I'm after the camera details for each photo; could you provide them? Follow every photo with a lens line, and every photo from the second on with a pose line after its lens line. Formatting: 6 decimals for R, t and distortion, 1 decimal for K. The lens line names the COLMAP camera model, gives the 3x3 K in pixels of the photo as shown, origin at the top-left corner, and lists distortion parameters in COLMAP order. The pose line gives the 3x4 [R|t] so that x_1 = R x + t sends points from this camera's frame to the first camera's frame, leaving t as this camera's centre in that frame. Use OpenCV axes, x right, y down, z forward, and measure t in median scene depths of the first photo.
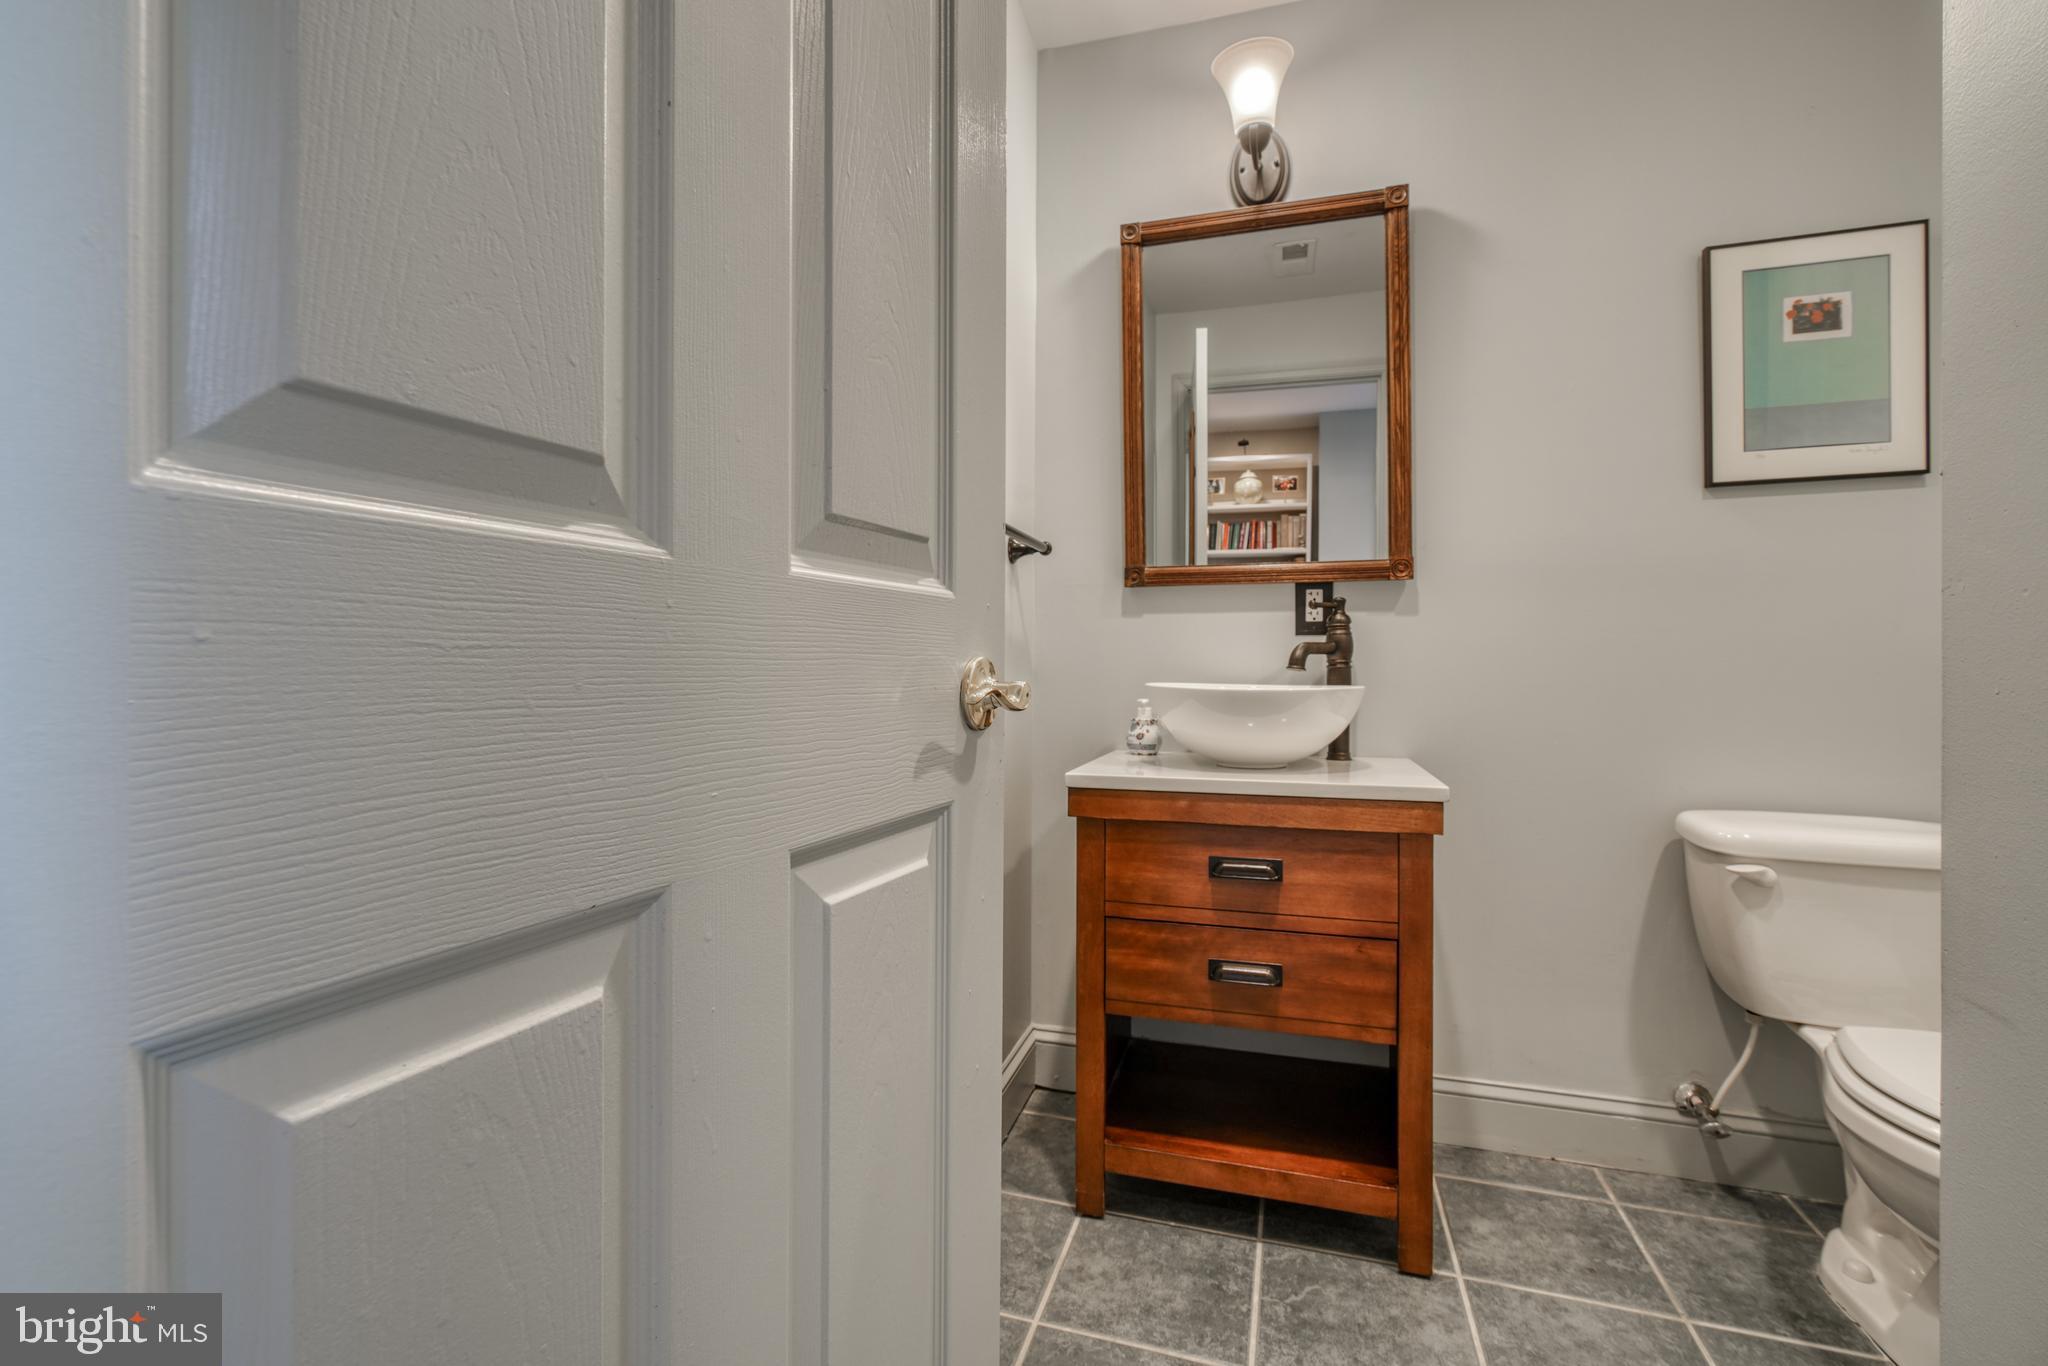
lens RADIAL K [[925.7, 0, 1017.3], [0, 925.7, 653.4], [0, 0, 1]] dist [0.002228, 0.000460]
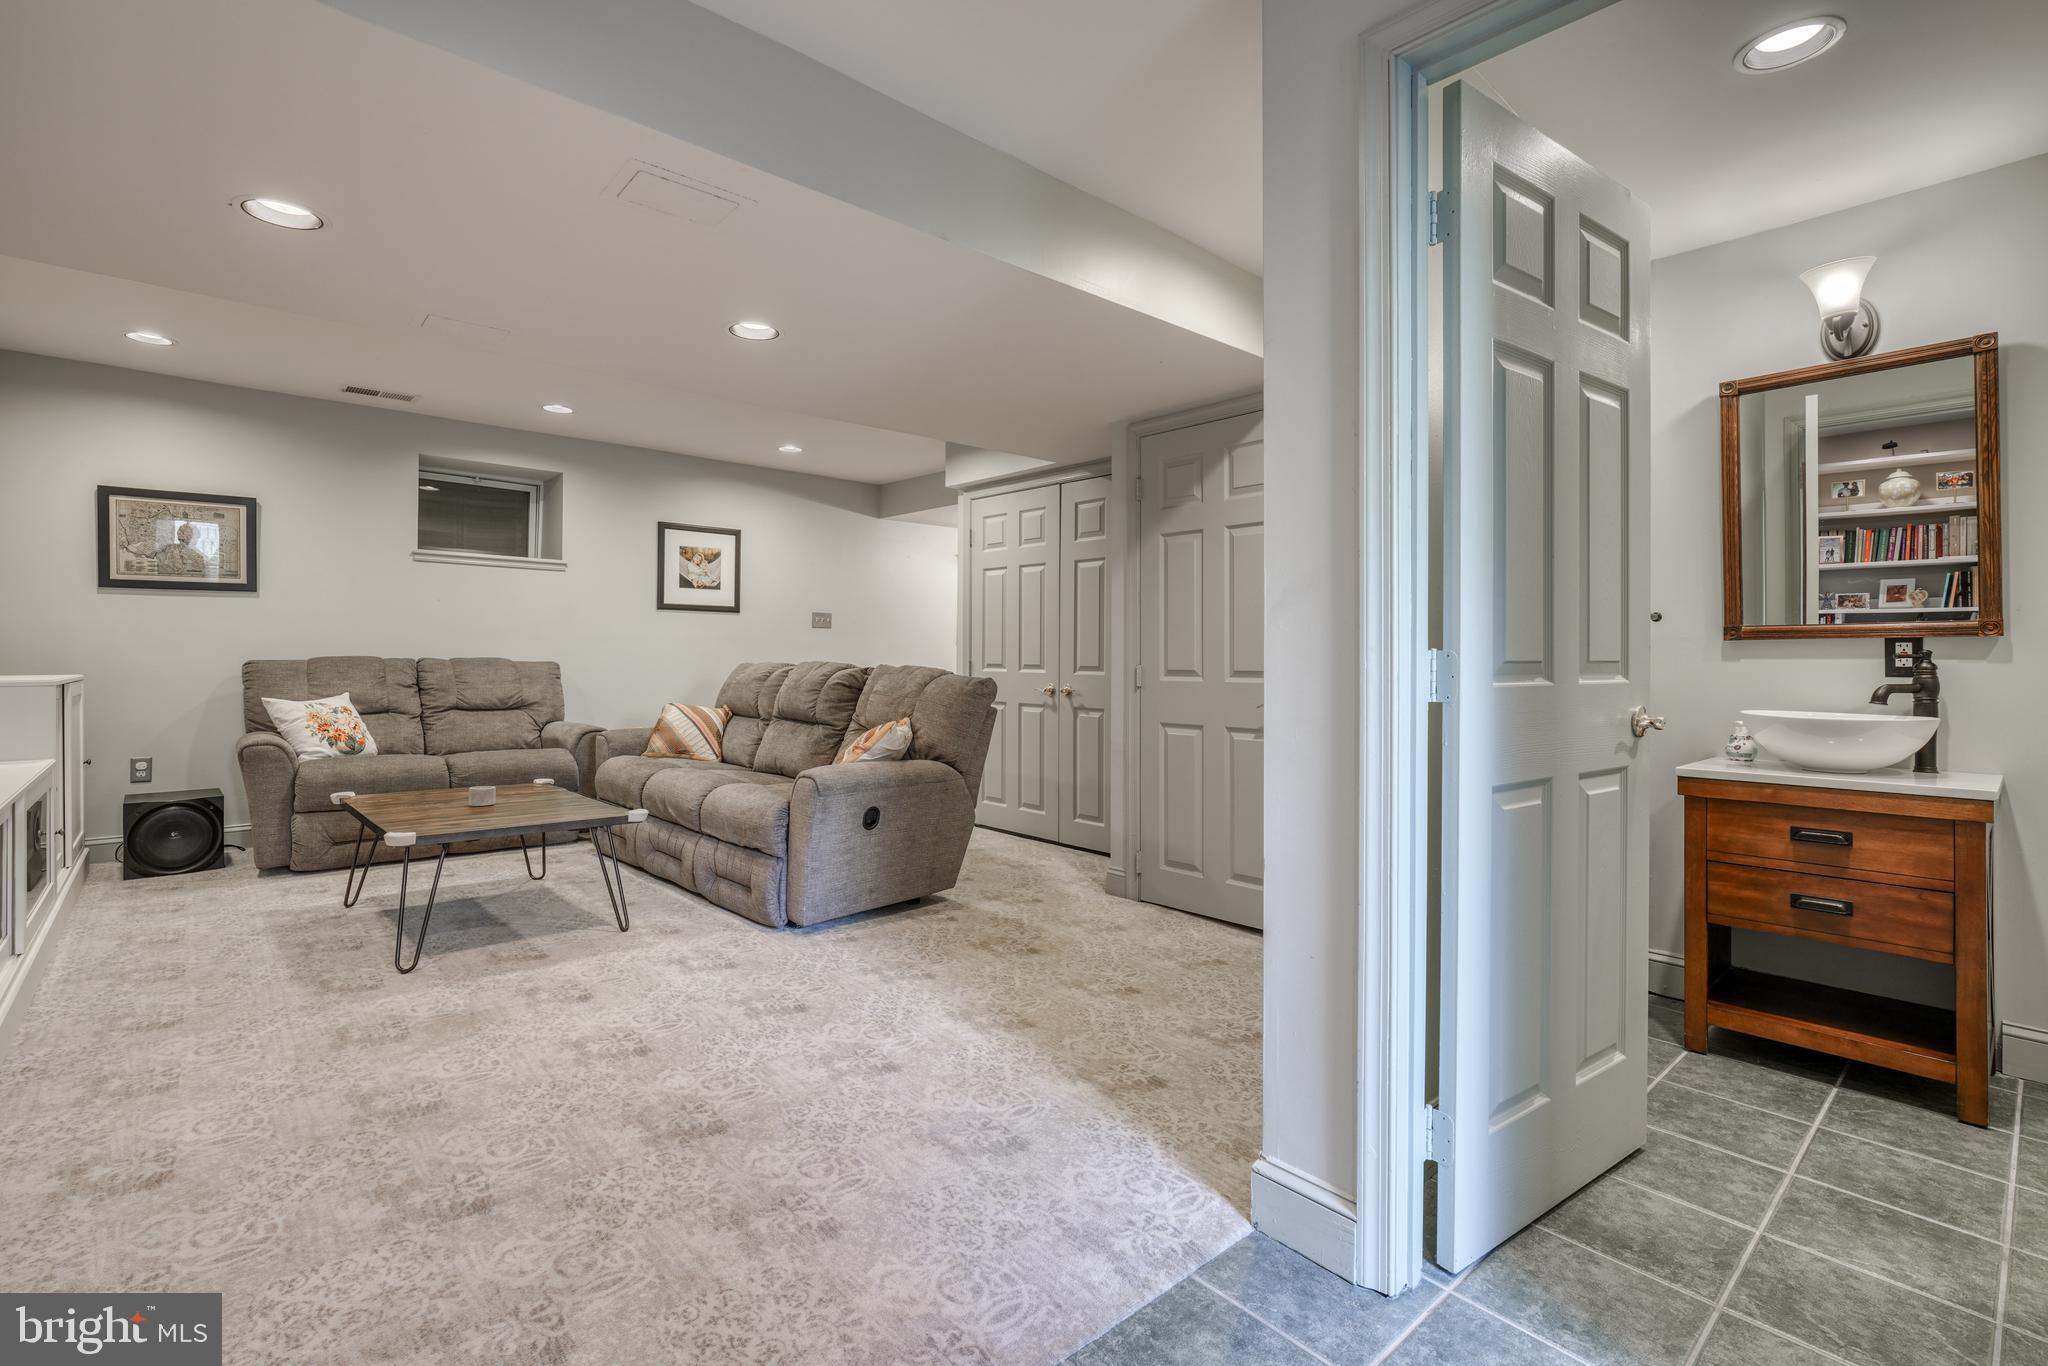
lens RADIAL K [[925.7, 0, 1017.3], [0, 925.7, 653.4], [0, 0, 1]] dist [0.002228, 0.000460]
pose [[0.854676, -0.002212, -0.519158, -0.088083], [0.002837, 0.999996, 0.000409, -0.070560], [0.519155, -0.001822, 0.854678, -0.955605]]
